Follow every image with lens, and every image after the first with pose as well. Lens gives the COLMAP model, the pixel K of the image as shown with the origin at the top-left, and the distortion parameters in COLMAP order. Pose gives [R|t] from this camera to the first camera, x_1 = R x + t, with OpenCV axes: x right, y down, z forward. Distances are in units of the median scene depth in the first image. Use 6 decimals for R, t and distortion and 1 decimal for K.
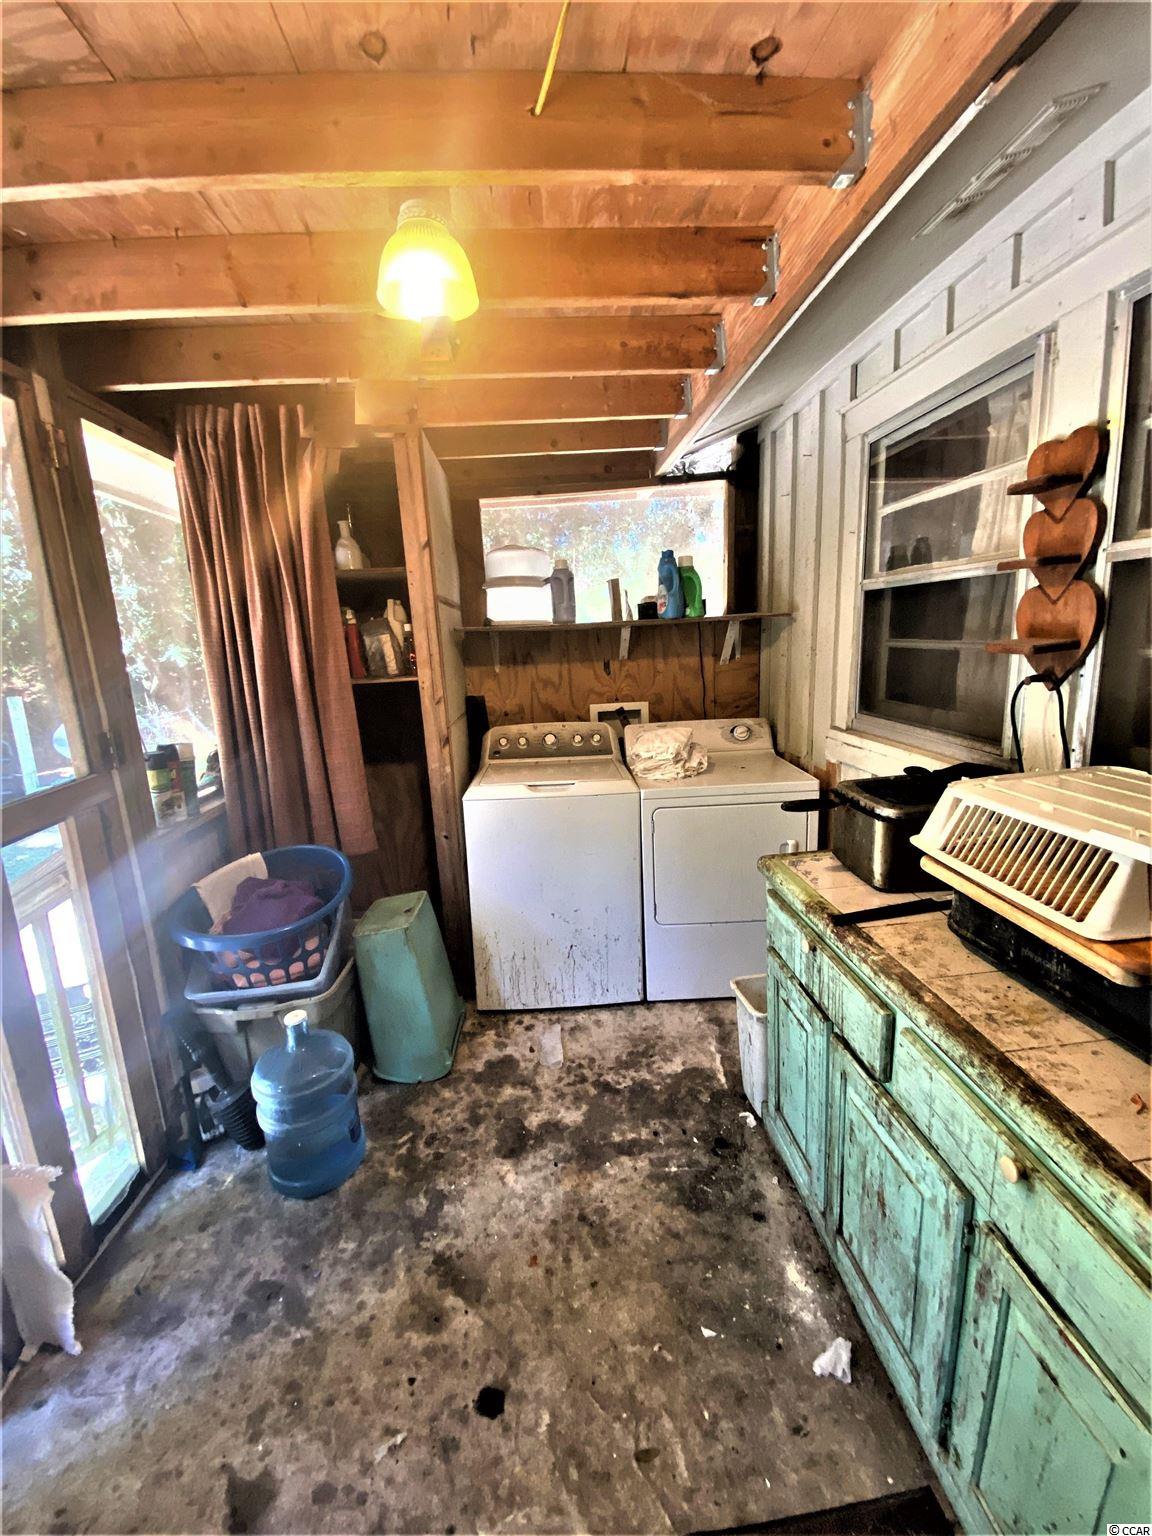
lens RADIAL K [[623.9, 0, 587.1], [0, 623.9, 762.0], [0, 0, 1]] dist [0.013999, -0.015260]
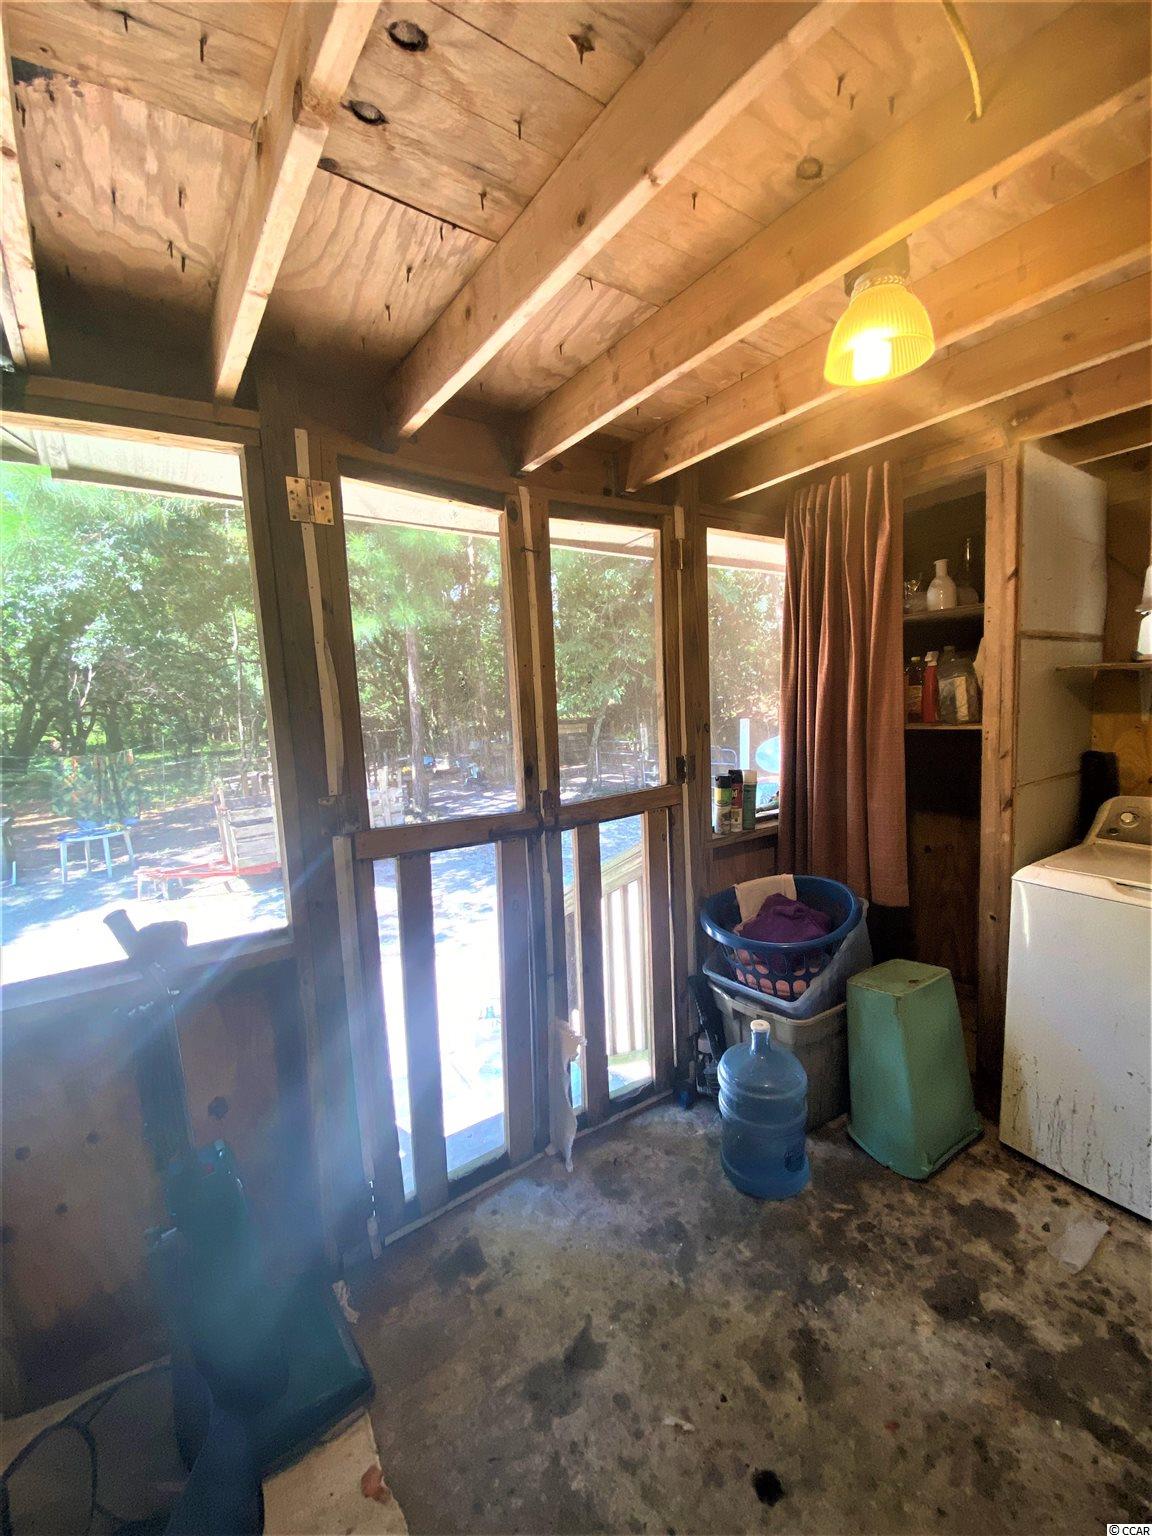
lens RADIAL K [[623.9, 0, 570.6], [0, 623.9, 761.4], [0, 0, 1]] dist [0.013999, -0.015260]
pose [[0.508728, 0.104973, -0.854503, 0.231609], [-0.149998, 0.988165, 0.032092, -0.035594], [0.847759, 0.111848, 0.518454, 0.077065]]
